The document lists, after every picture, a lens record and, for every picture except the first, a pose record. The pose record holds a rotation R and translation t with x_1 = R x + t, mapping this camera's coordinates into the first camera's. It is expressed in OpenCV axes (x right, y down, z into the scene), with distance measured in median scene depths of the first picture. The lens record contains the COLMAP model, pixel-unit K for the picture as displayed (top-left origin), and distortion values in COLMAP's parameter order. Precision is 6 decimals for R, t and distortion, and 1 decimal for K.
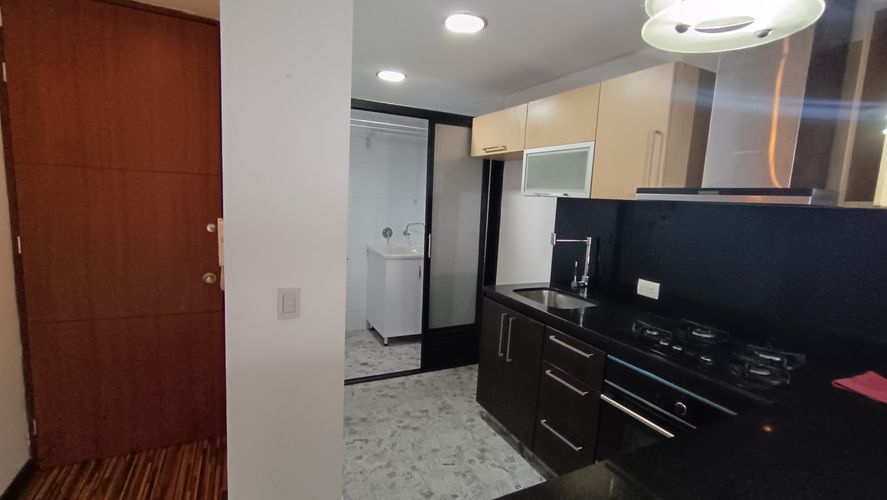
lens RADIAL K [[421.9, 0, 443.5], [0, 421.9, 250.0], [0, 0, 1]] dist [-0.003805, 0.026260]
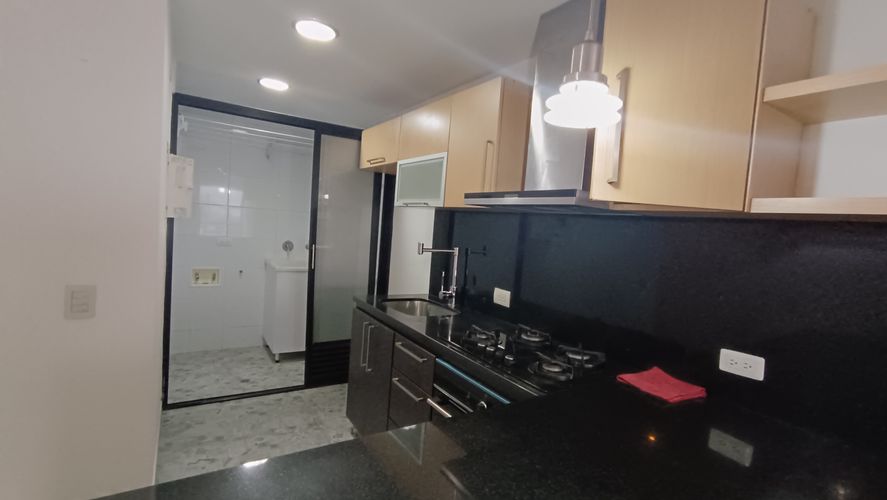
lens RADIAL K [[421.9, 0, 443.5], [0, 421.9, 250.0], [0, 0, 1]] dist [-0.003805, 0.026260]
pose [[0.995597, 0.019354, 0.091714, 0.198879], [-0.013797, 0.998052, -0.060844, 0.033970], [-0.092713, 0.059311, 0.993925, -0.005096]]
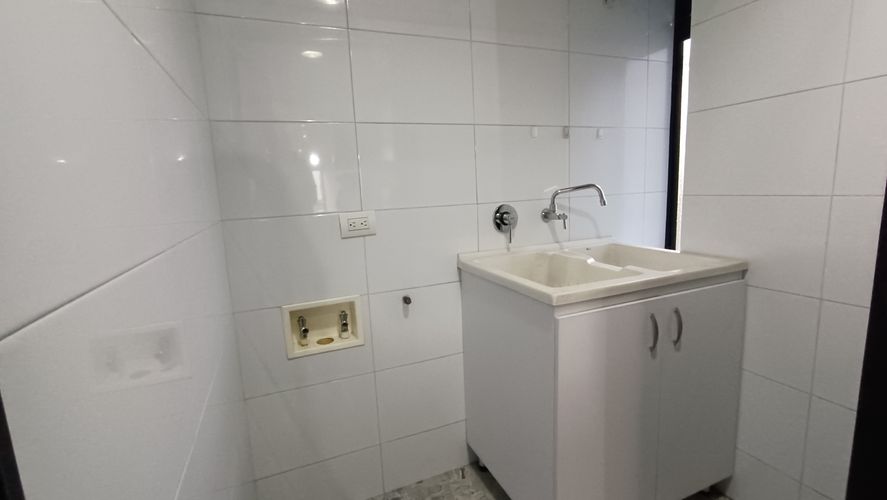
lens RADIAL K [[421.9, 0, 443.5], [0, 421.9, 250.0], [0, 0, 1]] dist [-0.003805, 0.026260]
pose [[0.994873, -0.081872, -0.059374, -0.244936], [0.083928, 0.995925, 0.033004, -0.043500], [0.056430, -0.037818, 0.997690, 0.905255]]
